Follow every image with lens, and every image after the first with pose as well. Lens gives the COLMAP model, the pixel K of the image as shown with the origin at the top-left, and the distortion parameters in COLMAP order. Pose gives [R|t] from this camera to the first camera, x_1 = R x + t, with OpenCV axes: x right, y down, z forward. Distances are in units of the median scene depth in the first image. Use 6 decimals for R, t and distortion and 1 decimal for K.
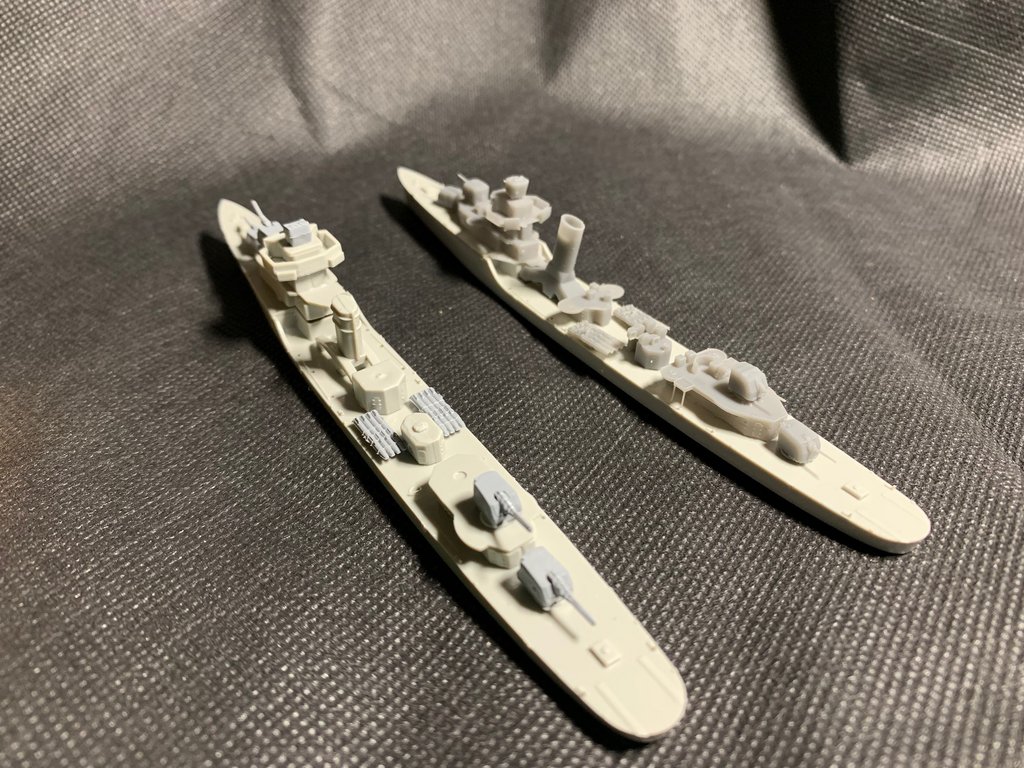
lens RADIAL K [[821.5, 0, 508.7], [0, 821.5, 387.3], [0, 0, 1]] dist [-0.033005, 0.023182]
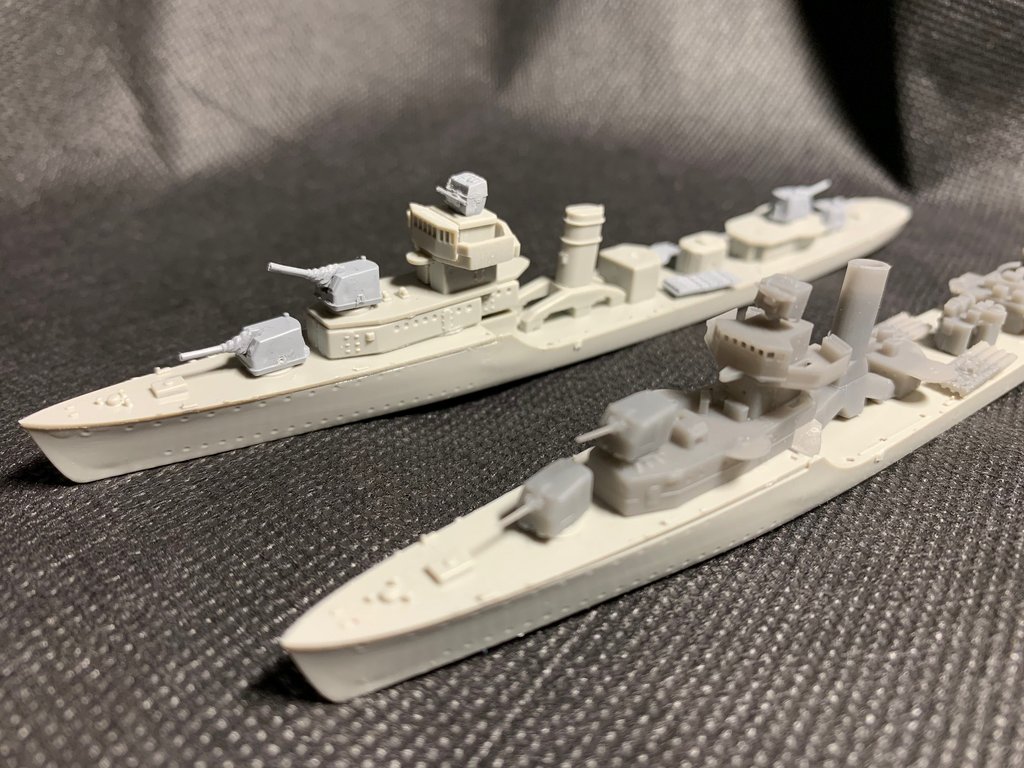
lens RADIAL K [[821.5, 0, 508.7], [0, 821.5, 387.3], [0, 0, 1]] dist [-0.033005, 0.023182]
pose [[0.999901, -0.000845, -0.014031, 0.082673], [-0.000502, 0.995411, -0.095687, -0.039857], [0.014047, 0.095685, 0.995313, 0.347639]]
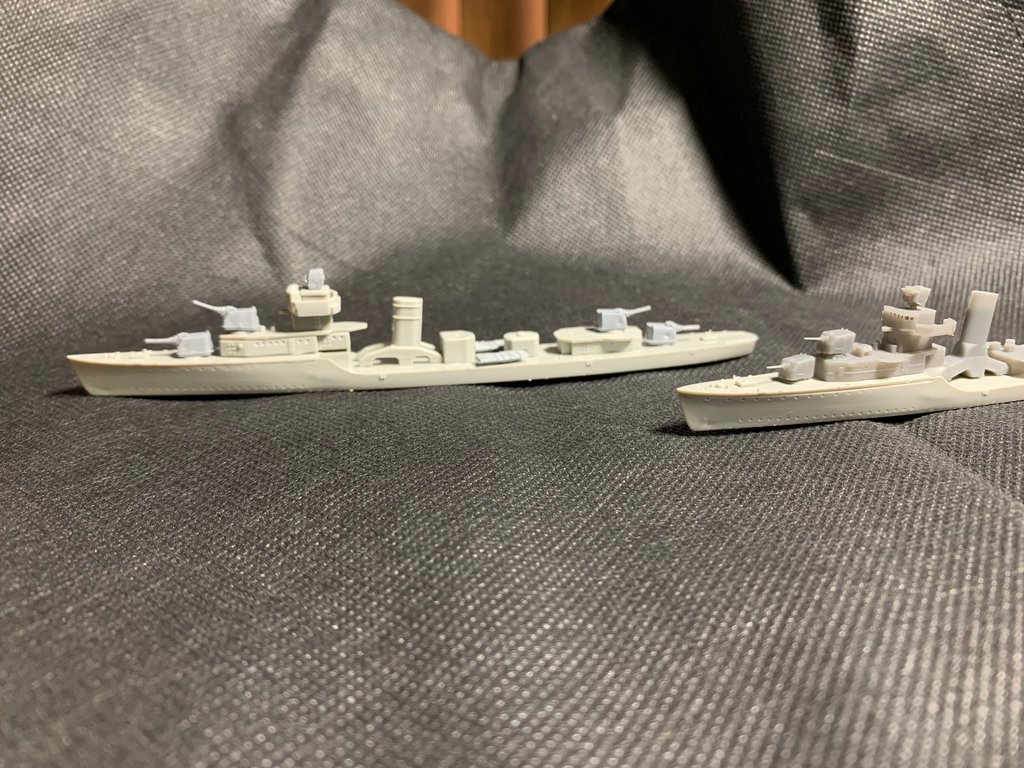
lens RADIAL K [[821.5, 0, 508.7], [0, 821.5, 387.3], [0, 0, 1]] dist [-0.033005, 0.023182]
pose [[0.998312, -0.044908, 0.036837, 0.004105], [0.053181, 0.961727, -0.268799, 0.120867], [-0.023355, 0.270304, 0.962492, 0.057997]]
